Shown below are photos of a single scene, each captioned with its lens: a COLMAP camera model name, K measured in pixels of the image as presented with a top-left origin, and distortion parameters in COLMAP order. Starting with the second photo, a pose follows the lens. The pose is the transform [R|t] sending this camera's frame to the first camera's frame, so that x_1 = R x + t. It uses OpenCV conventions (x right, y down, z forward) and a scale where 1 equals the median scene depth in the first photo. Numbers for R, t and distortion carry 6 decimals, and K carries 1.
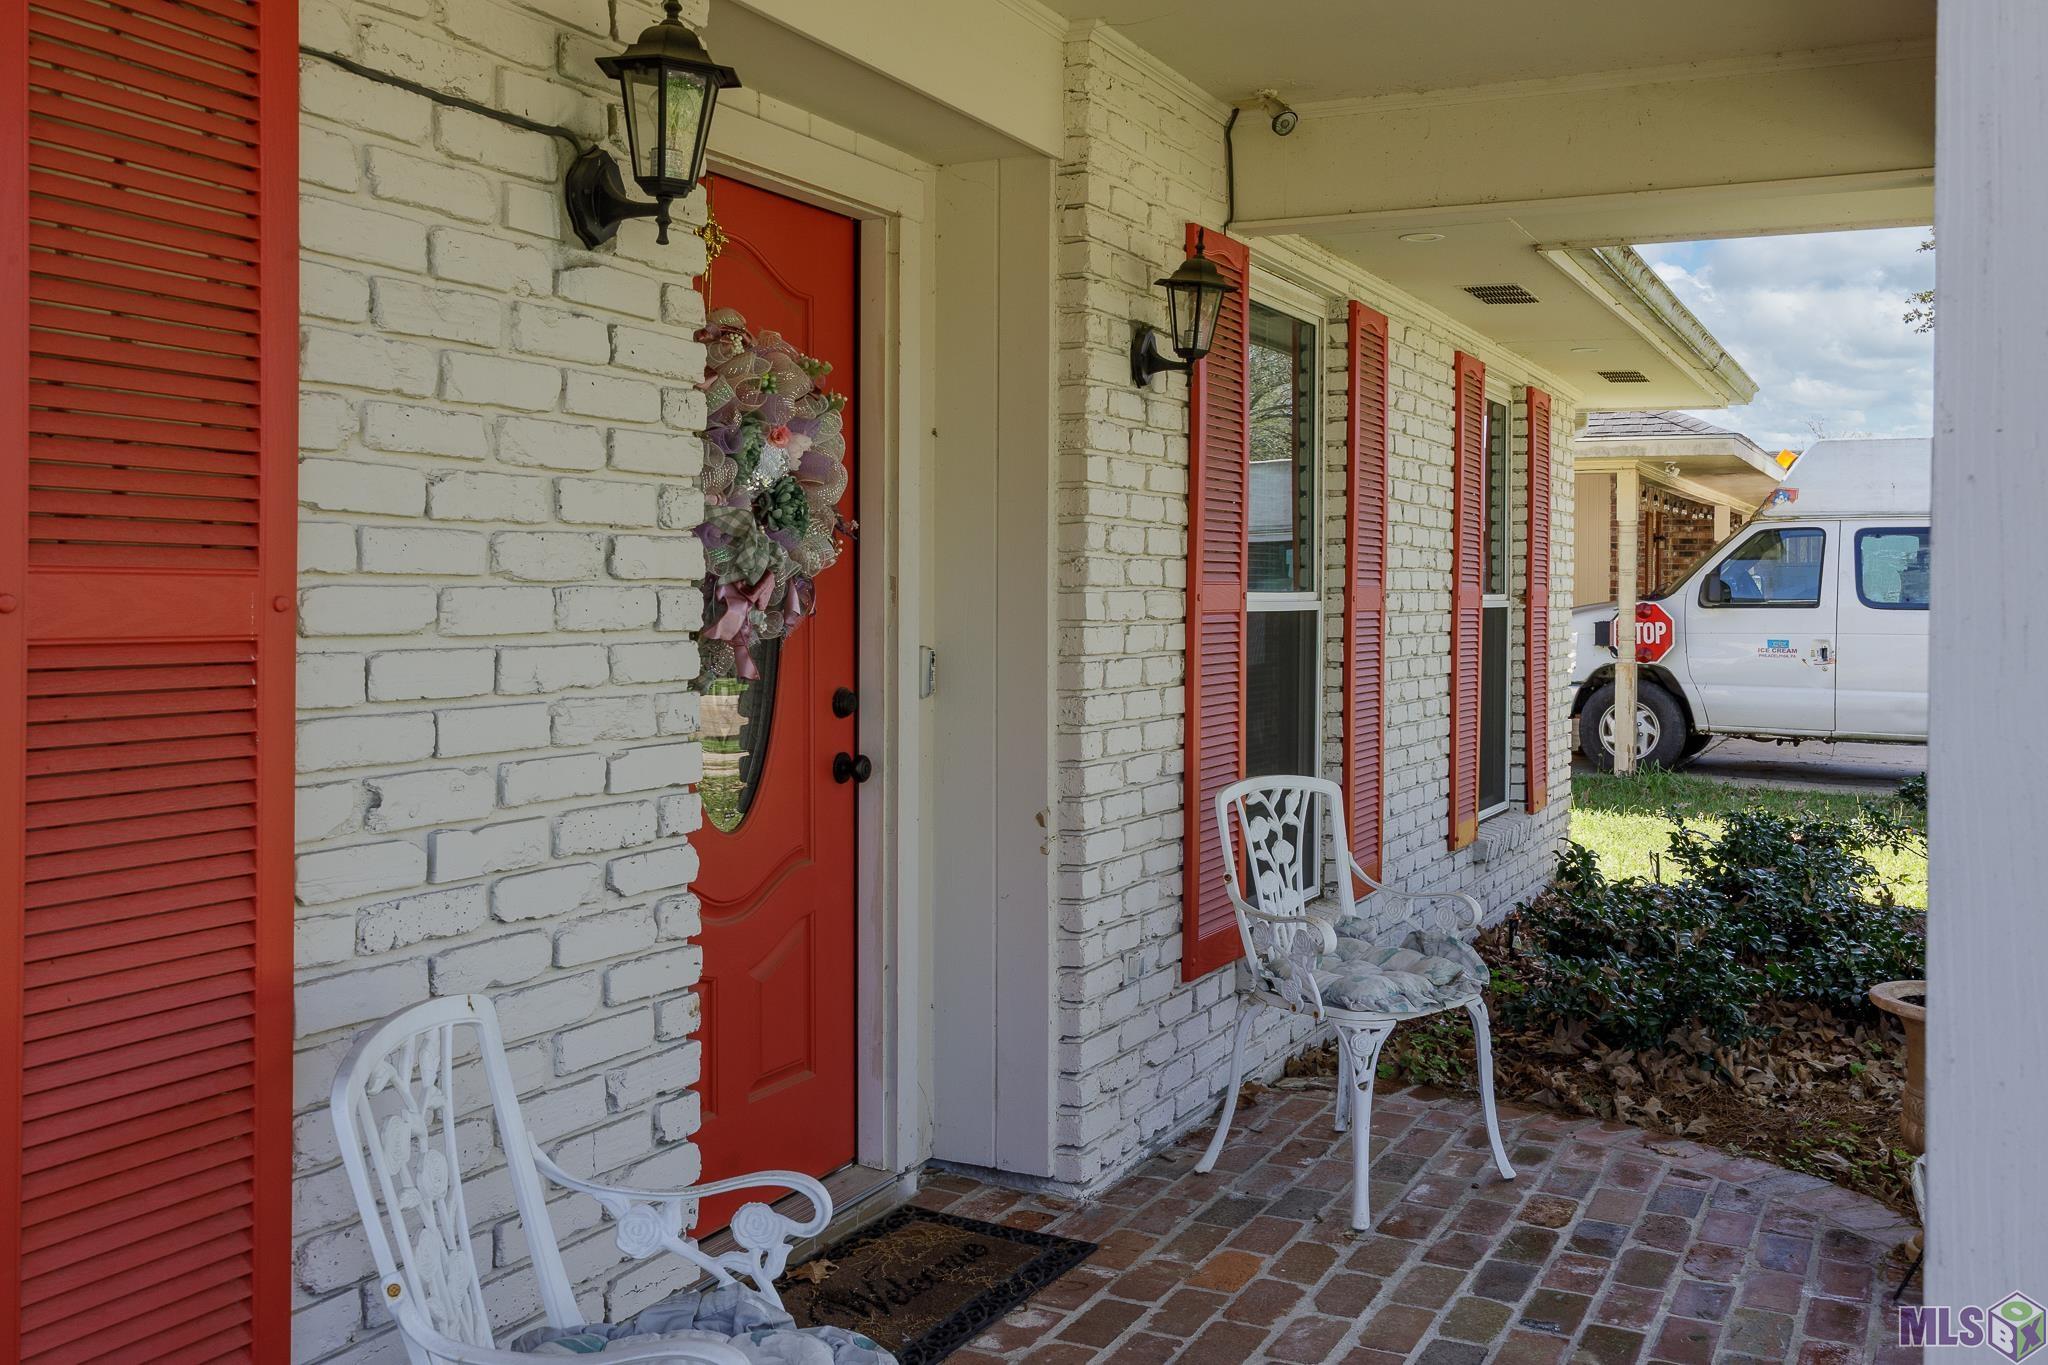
lens RADIAL K [[1851.4, 0, 1024.0], [0, 1851.4, 682.5], [0, 0, 1]] dist [-0.003022, -0.001088]
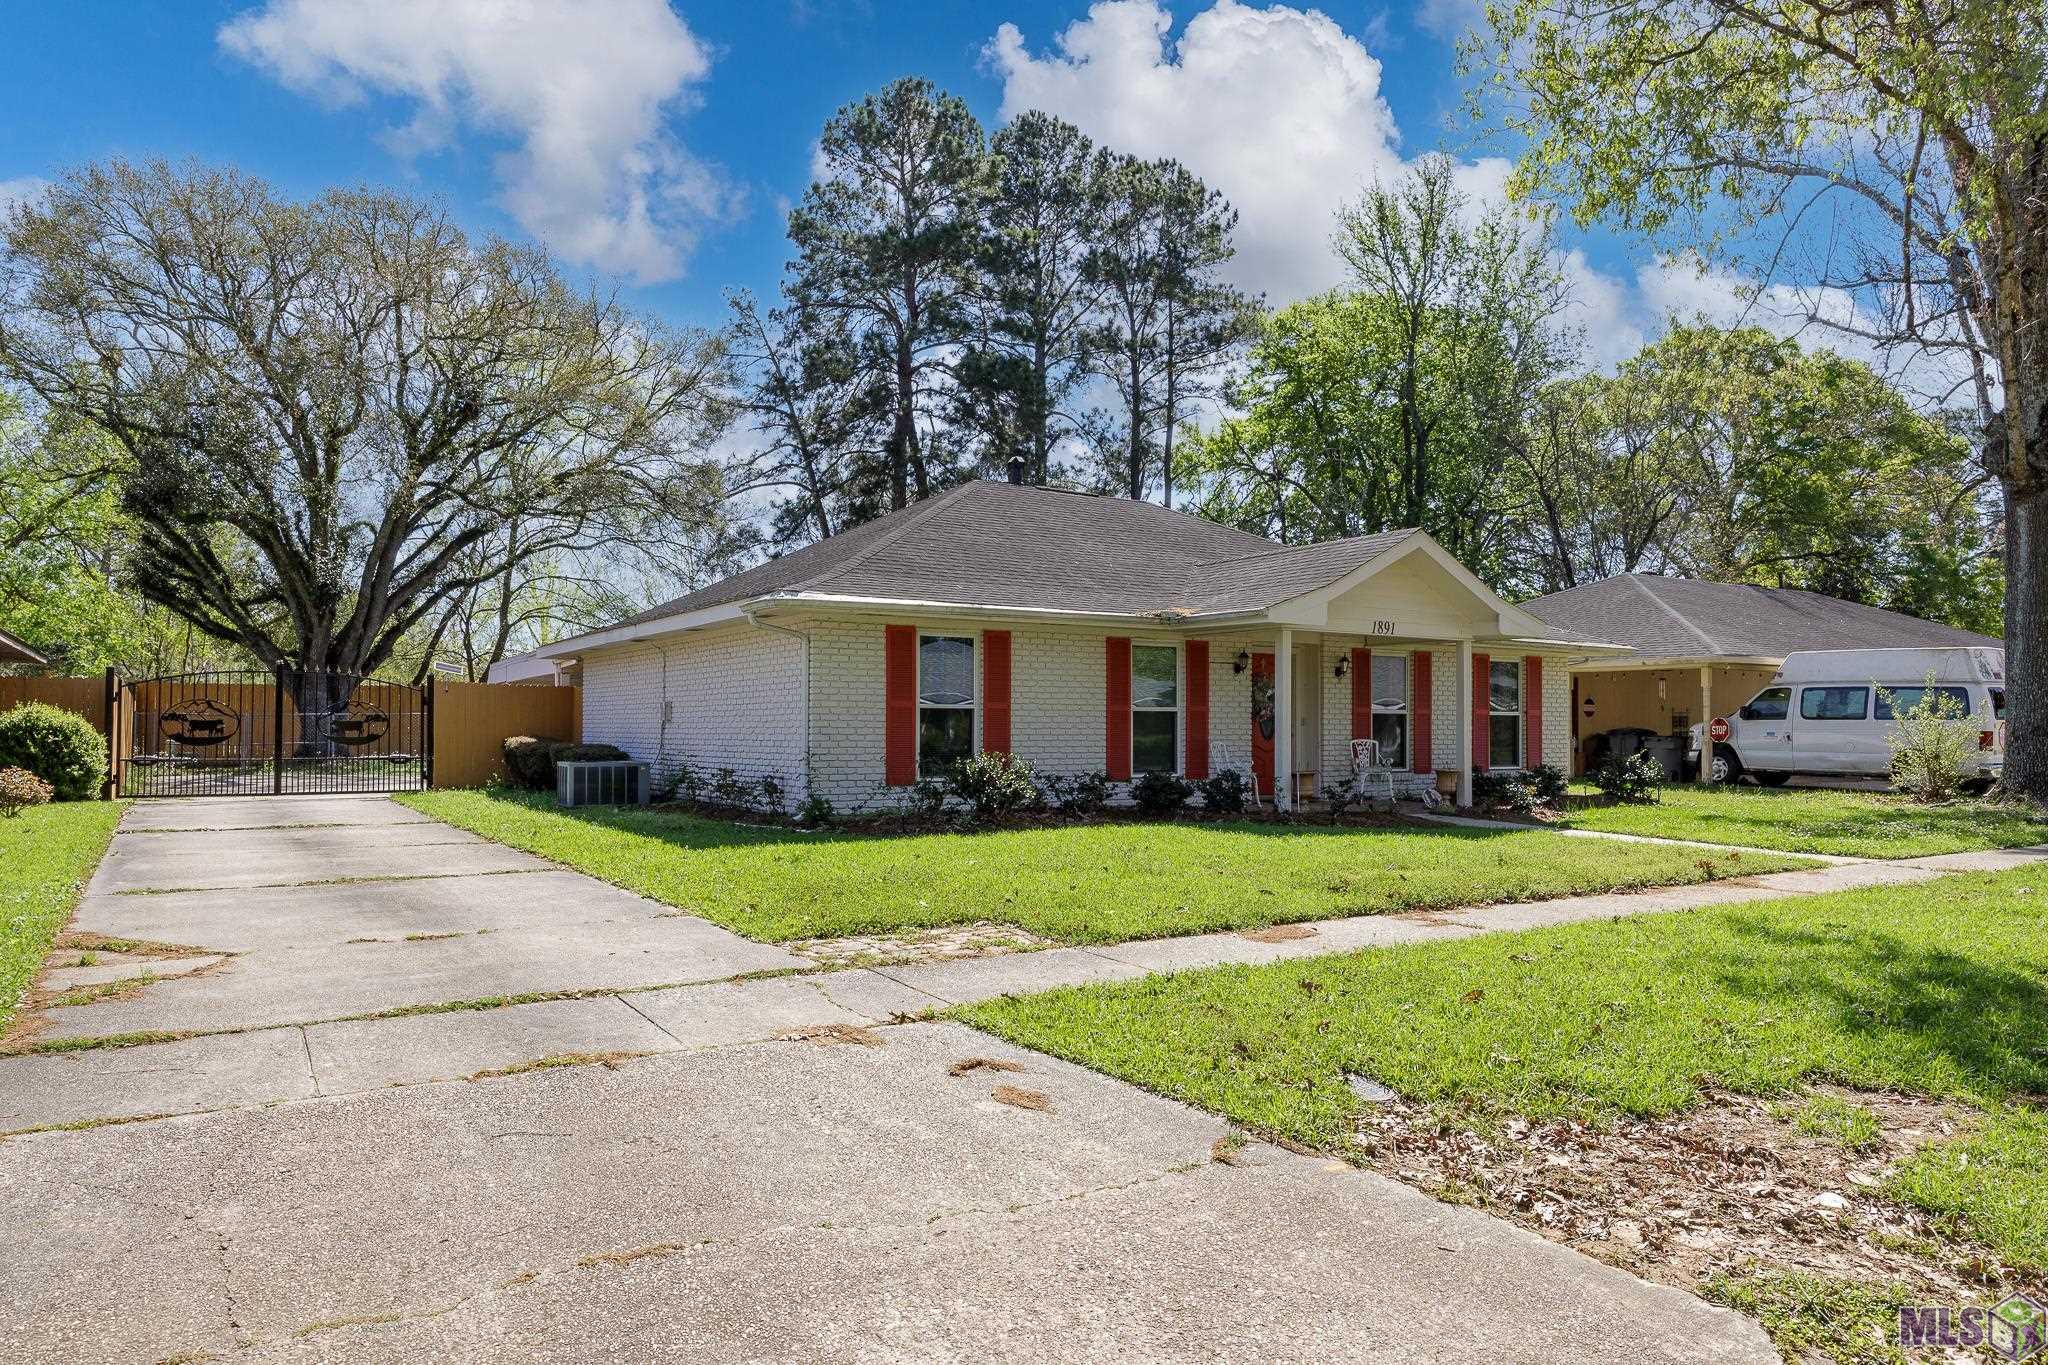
lens RADIAL K [[1353.7, 0, 1026.8], [0, 1353.7, 712.1], [0, 0, 1]] dist [-0.000966, -0.002254]
pose [[0.856909, -0.013965, -0.515278, 1.556117], [-0.020898, 0.997870, -0.061799, 0.272576], [0.515044, 0.063724, 0.854792, -3.544630]]
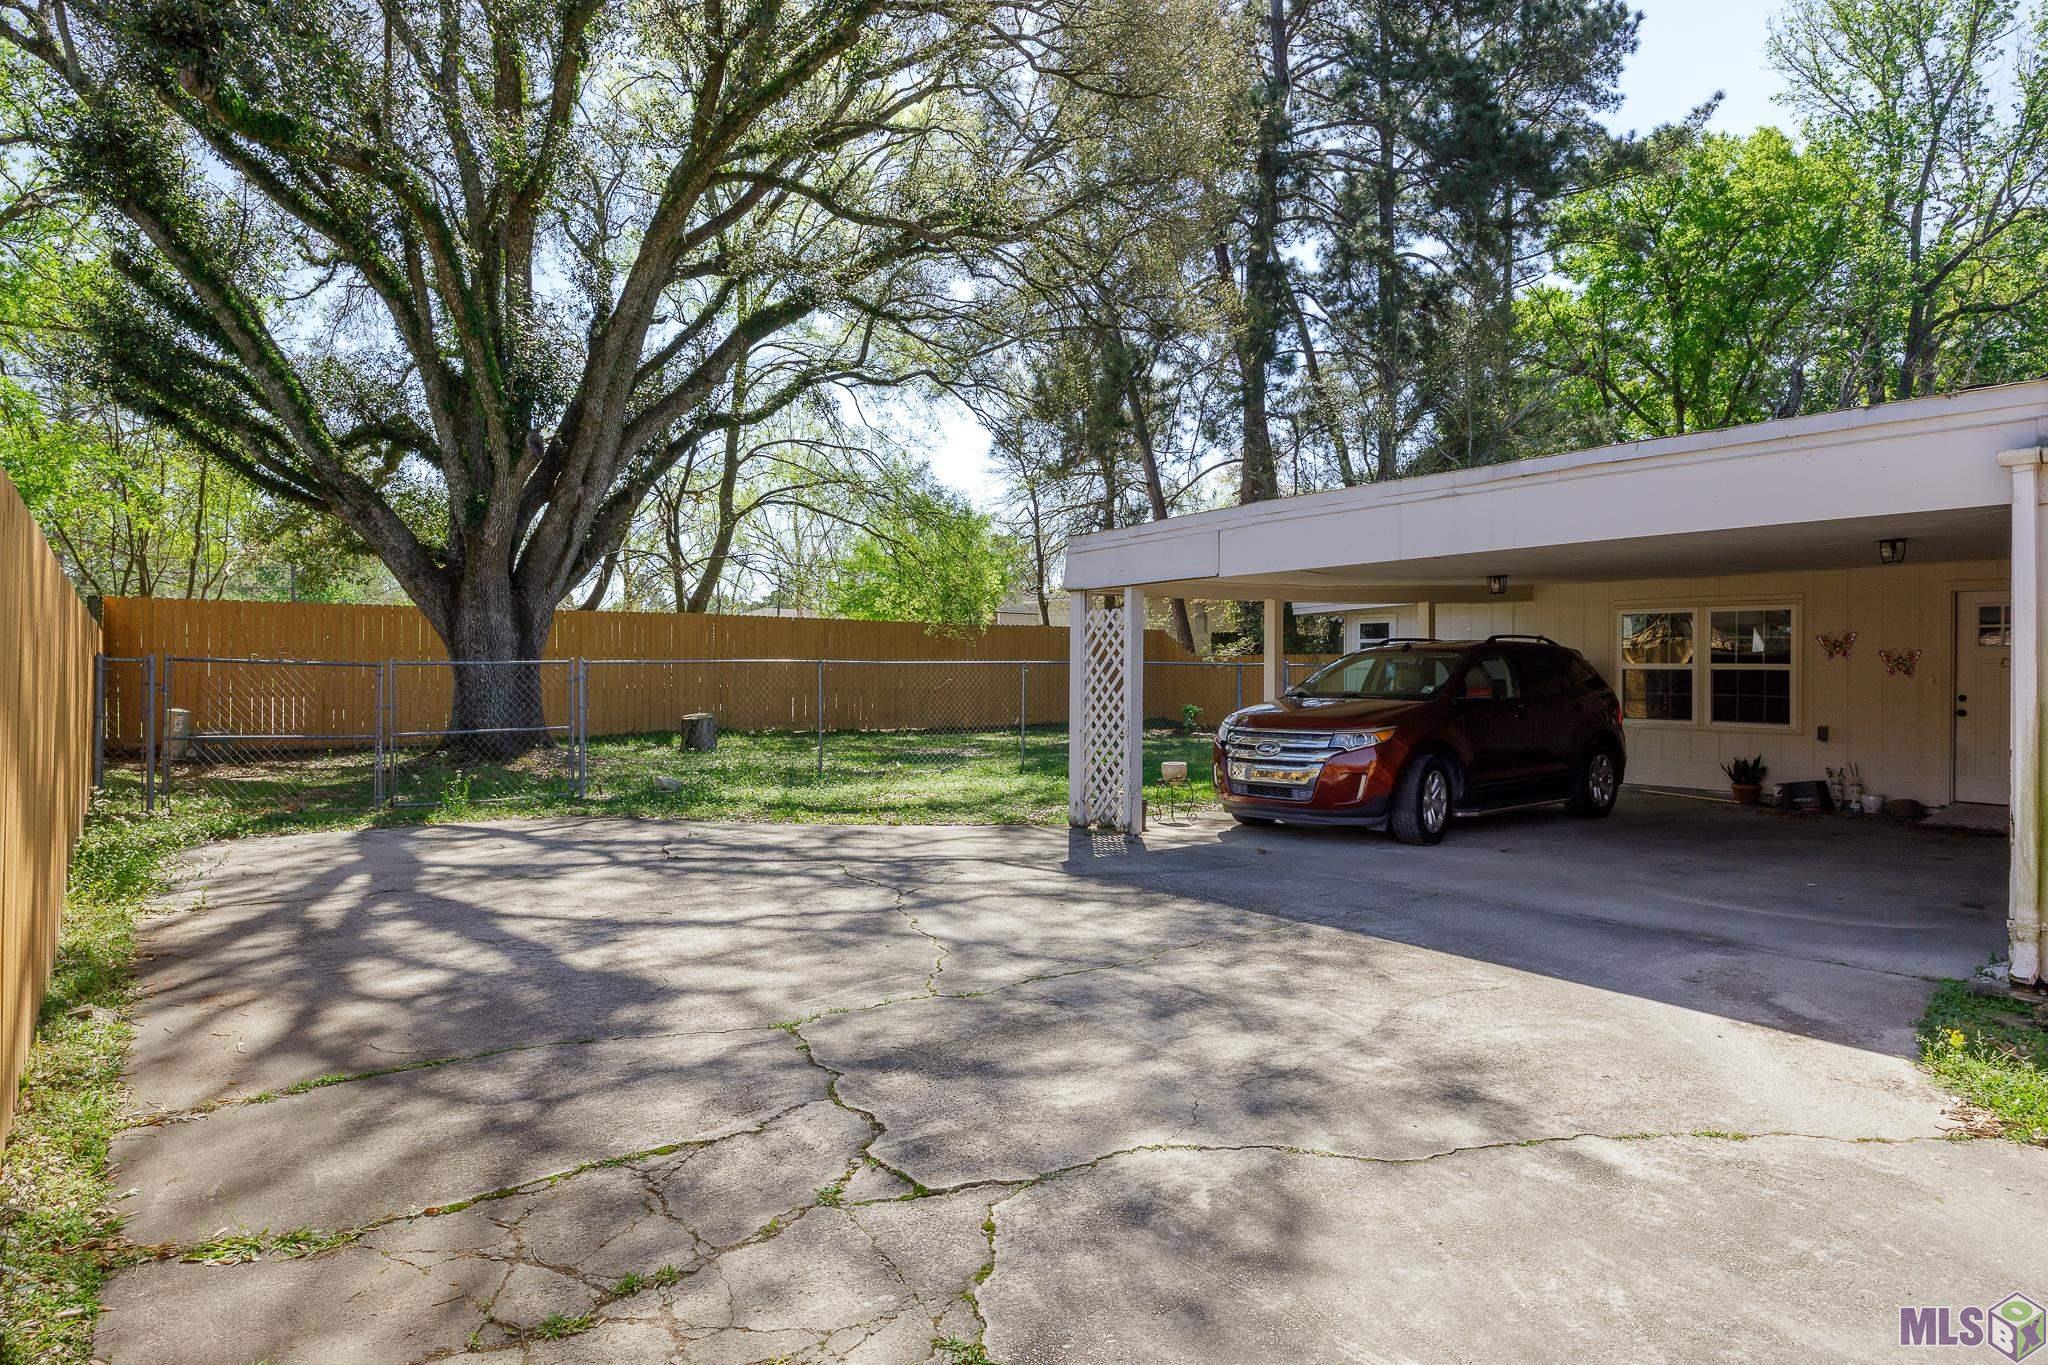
lens RADIAL K [[1222.5, 0, 1024.0], [0, 1222.5, 682.5], [0, 0, 1]] dist [0.001466, 0.000360]
pose [[0.893210, -0.005982, -0.449600, -3.634316], [-0.015057, 0.998953, -0.043204, 0.055883], [0.449388, 0.045359, 0.892184, -1.123443]]
